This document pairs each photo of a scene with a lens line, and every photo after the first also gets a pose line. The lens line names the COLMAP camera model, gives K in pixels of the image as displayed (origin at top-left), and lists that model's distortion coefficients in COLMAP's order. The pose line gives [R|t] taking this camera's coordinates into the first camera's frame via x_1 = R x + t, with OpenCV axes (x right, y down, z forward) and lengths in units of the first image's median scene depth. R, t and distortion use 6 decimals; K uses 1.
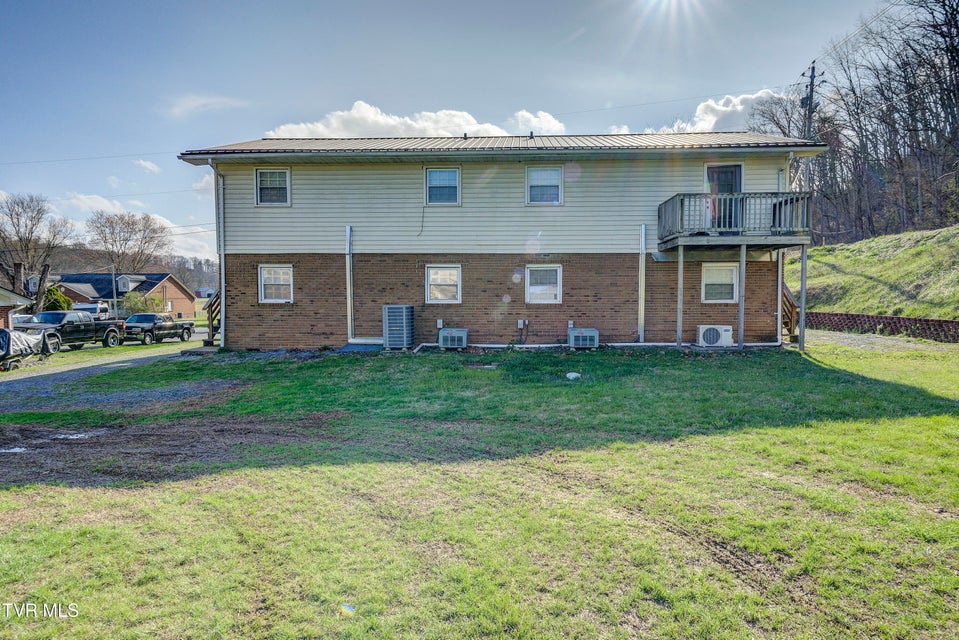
lens RADIAL K [[518.6, 0, 488.0], [0, 518.6, 327.3], [0, 0, 1]] dist [0.002399, 0.000344]
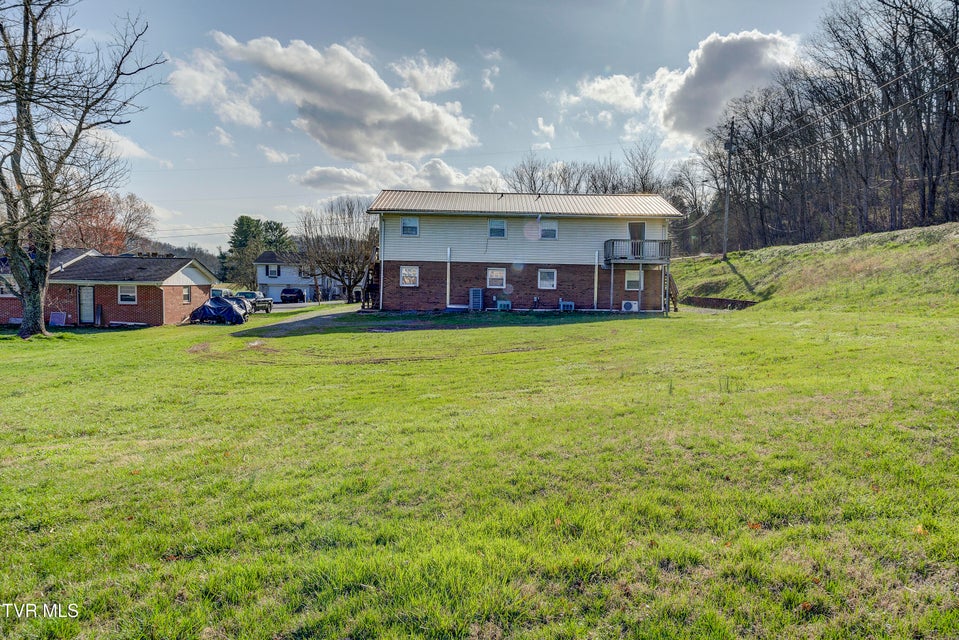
lens RADIAL K [[609.3, 0, 473.5], [0, 609.3, 316.7], [0, 0, 1]] dist [0.000304, 0.002418]
pose [[0.999067, 0.015925, 0.040140, -0.264906], [-0.015889, 0.999873, -0.001230, 0.066736], [-0.040154, 0.000591, 0.999193, -1.312229]]
